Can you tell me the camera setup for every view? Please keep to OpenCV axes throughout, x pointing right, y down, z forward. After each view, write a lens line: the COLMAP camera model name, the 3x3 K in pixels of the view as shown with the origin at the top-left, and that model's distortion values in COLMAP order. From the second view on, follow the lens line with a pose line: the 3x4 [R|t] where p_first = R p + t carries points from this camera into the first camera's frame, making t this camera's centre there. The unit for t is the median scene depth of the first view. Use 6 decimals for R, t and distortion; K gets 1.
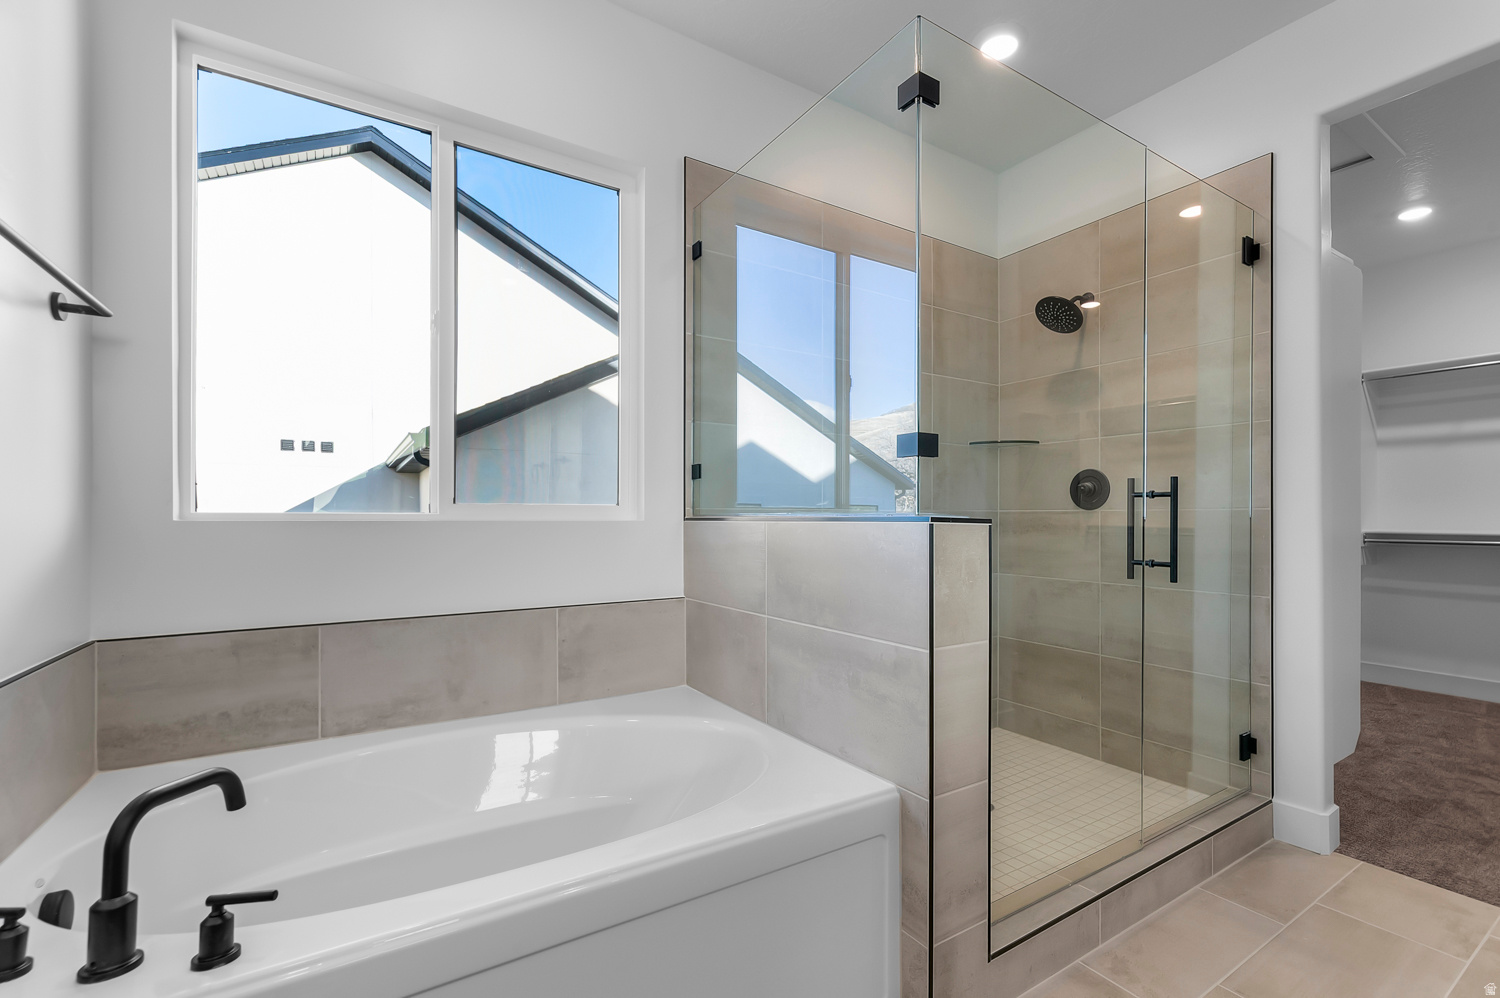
lens RADIAL K [[656.5, 0, 754.1], [0, 656.5, 514.6], [0, 0, 1]] dist [0.002222, 0.000309]
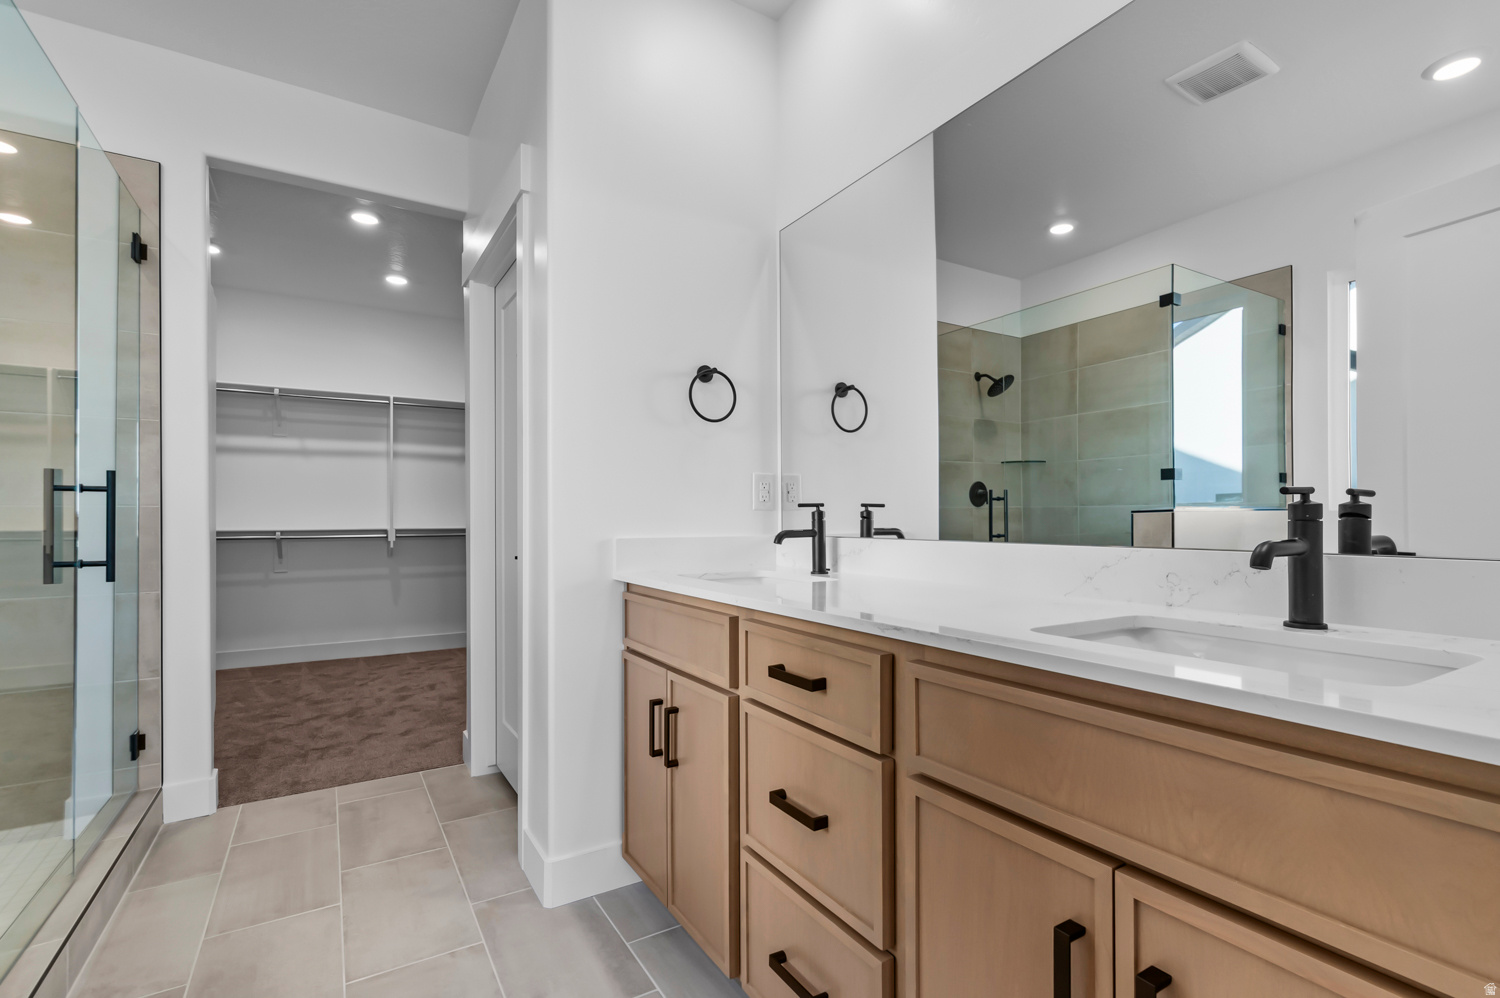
lens RADIAL K [[676.4, 0, 752.8], [0, 676.4, 505.3], [0, 0, 1]] dist [-0.004119, 0.000330]
pose [[0.045550, 0.012103, 0.998889, -0.230714], [0.004119, 0.999916, -0.012303, 0.006880], [-0.998954, 0.004675, 0.045497, 0.021092]]
